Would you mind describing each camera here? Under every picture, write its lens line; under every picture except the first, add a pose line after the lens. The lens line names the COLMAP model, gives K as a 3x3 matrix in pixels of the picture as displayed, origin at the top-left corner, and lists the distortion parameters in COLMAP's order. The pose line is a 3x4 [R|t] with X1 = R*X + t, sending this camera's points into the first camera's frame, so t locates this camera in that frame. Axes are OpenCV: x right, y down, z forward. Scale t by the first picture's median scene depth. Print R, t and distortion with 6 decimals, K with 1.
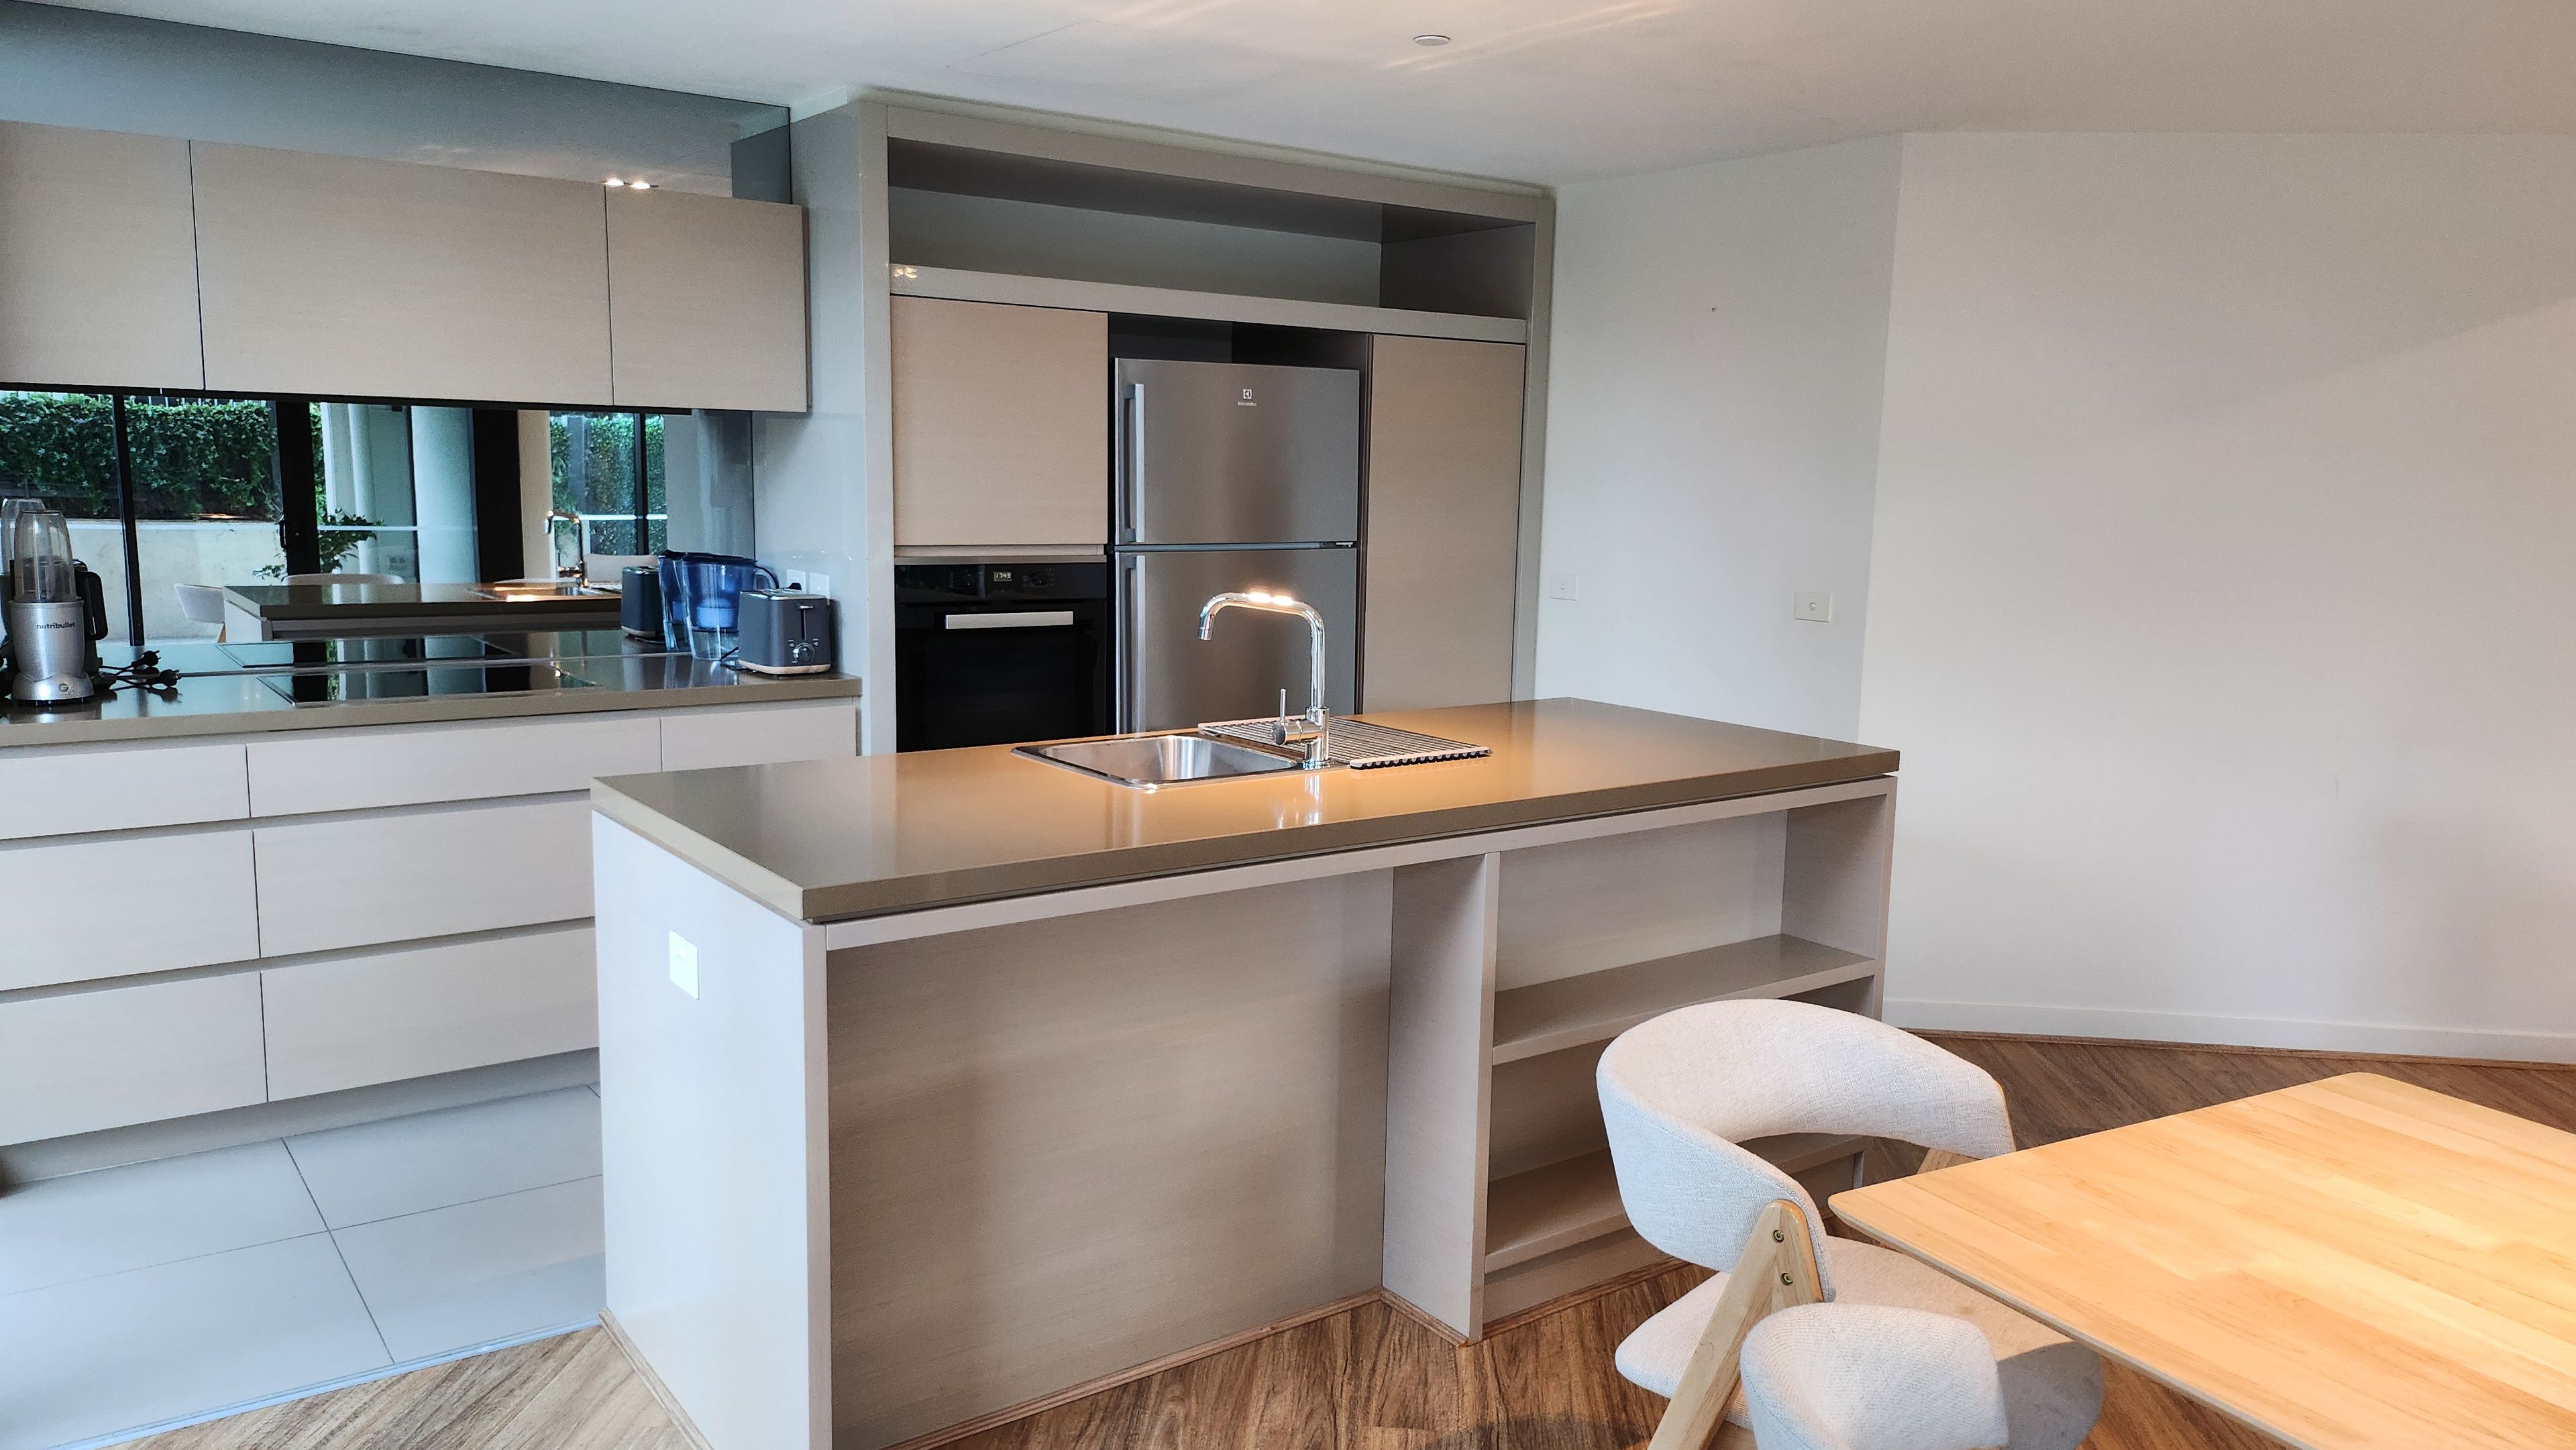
lens RADIAL K [[1824.2, 0, 1288.0], [0, 1824.2, 725.0], [0, 0, 1]] dist [0.081952, -0.182365]
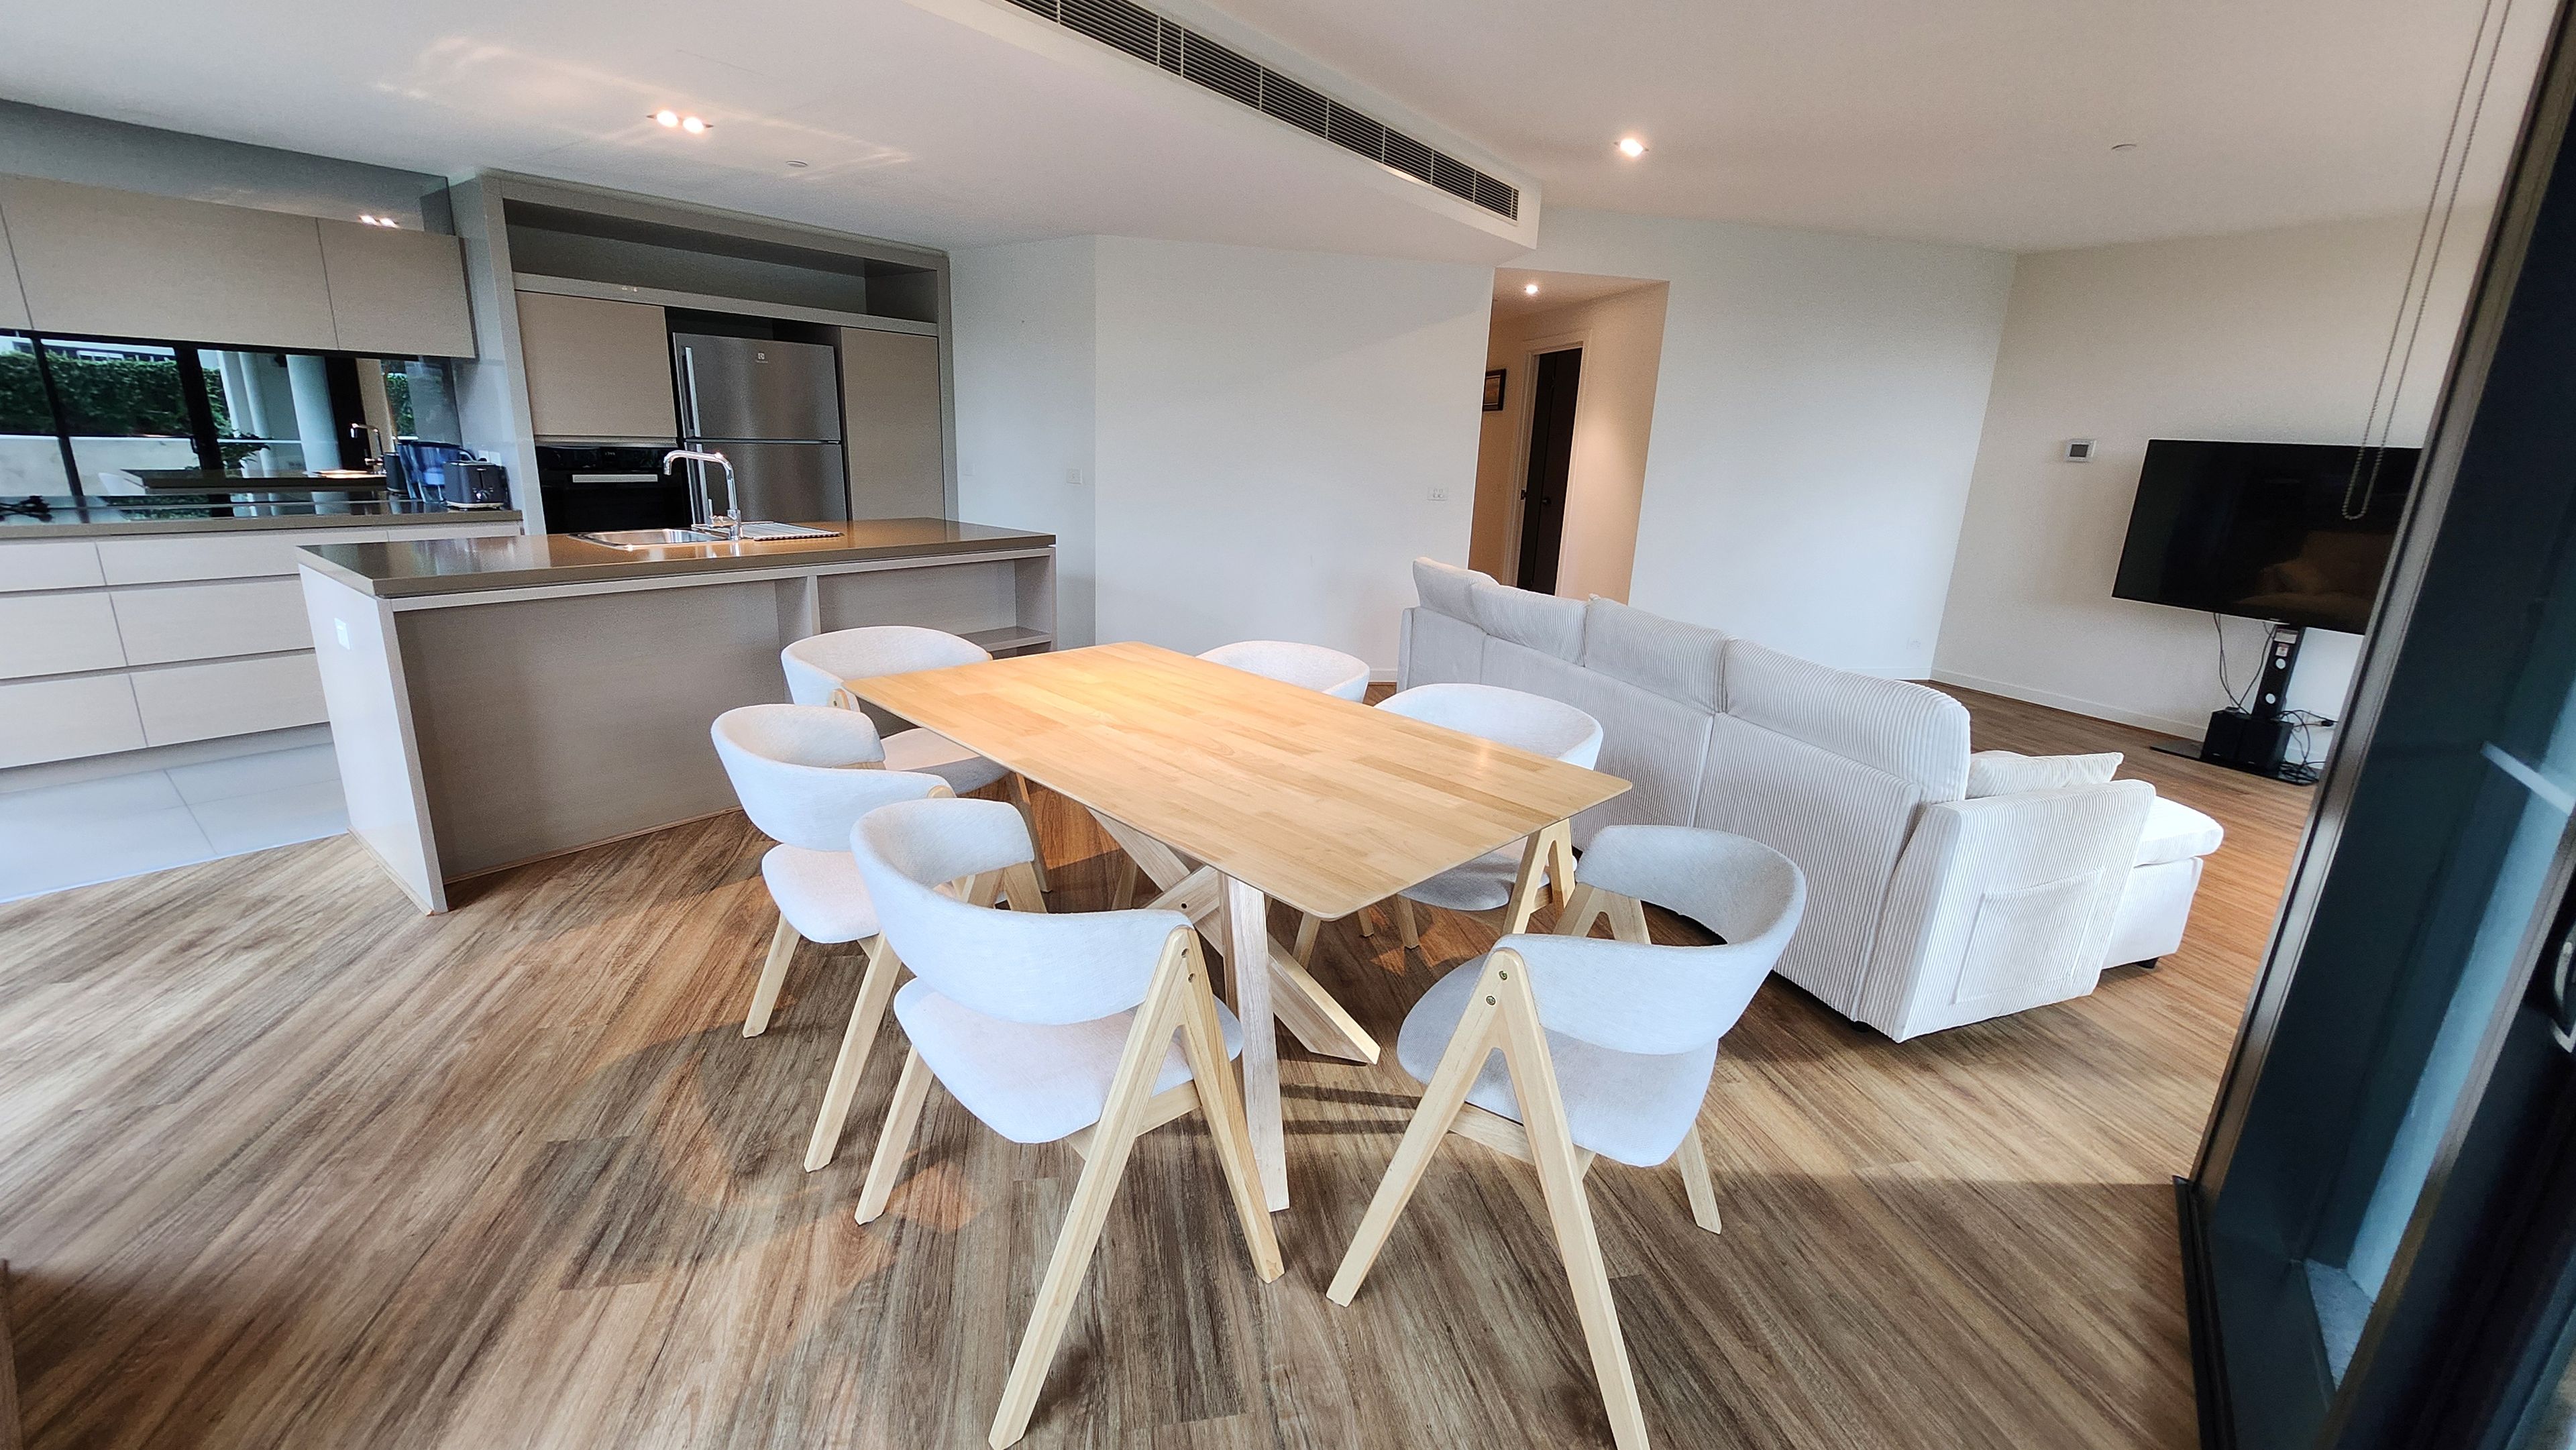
lens RADIAL K [[1032.4, 0, 1288.0], [0, 1032.4, 725.0], [0, 0, 1]] dist [-0.023580, -0.000053]
pose [[0.961236, -0.055532, 0.270077, 0.200751], [0.017889, 0.990005, 0.139893, 0.054927], [-0.275146, -0.129638, 0.952622, -0.185623]]
